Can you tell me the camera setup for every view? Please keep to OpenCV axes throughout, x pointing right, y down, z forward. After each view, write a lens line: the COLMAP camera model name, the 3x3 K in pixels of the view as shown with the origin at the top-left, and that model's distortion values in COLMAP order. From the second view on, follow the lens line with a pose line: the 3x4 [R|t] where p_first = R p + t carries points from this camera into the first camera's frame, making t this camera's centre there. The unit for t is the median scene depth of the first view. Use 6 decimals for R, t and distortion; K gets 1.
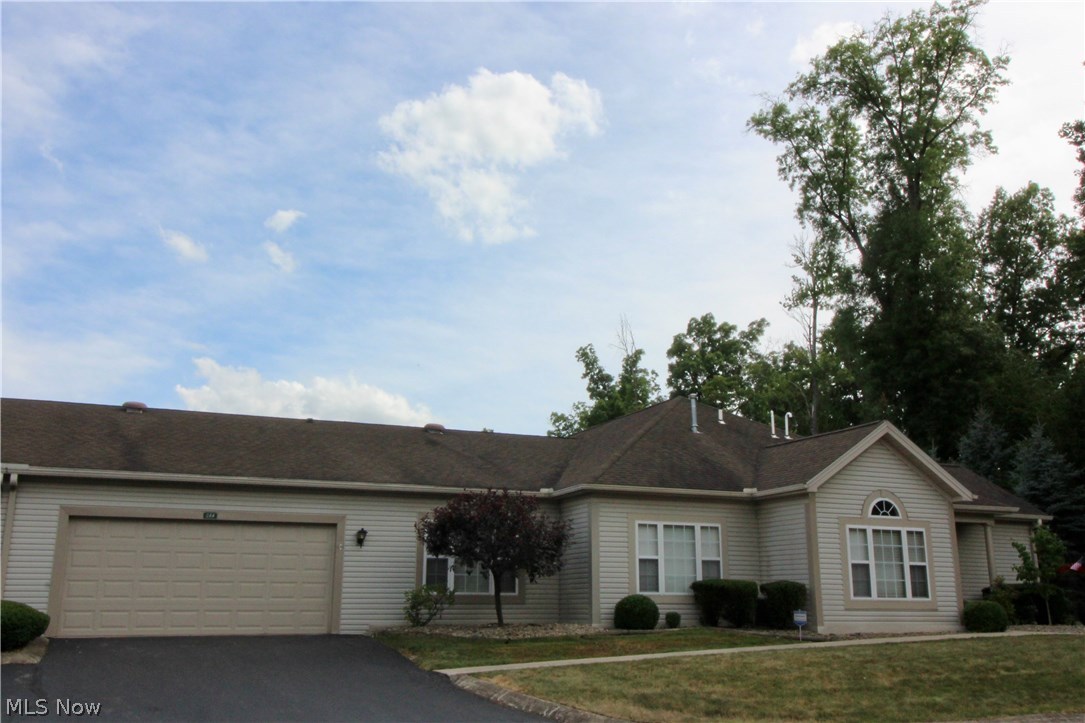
lens RADIAL K [[1022.6, 0, 542.5], [0, 1022.6, 361.5], [0, 0, 1]] dist [0.018950, -0.004214]
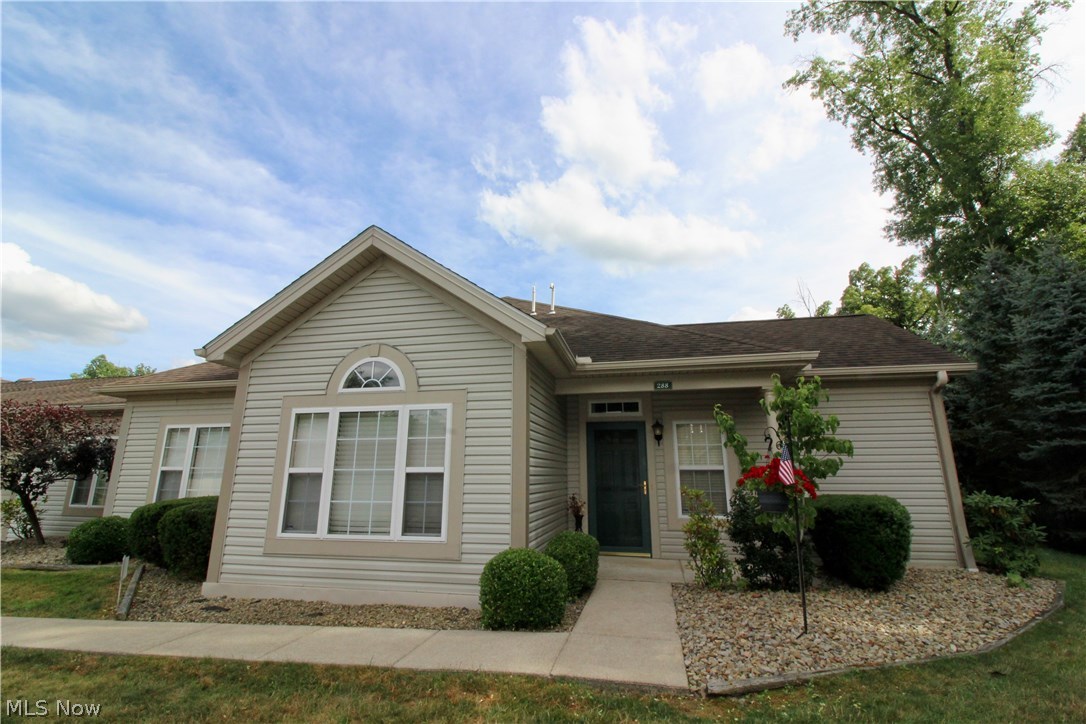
lens RADIAL K [[499.2, 0, 541.7], [0, 499.2, 346.5], [0, 0, 1]] dist [0.003515, -0.014813]
pose [[0.816533, -0.155427, -0.555983, 0.391011], [0.139862, 0.987644, -0.070694, 0.110111], [0.560101, -0.020037, 0.828182, 0.562105]]
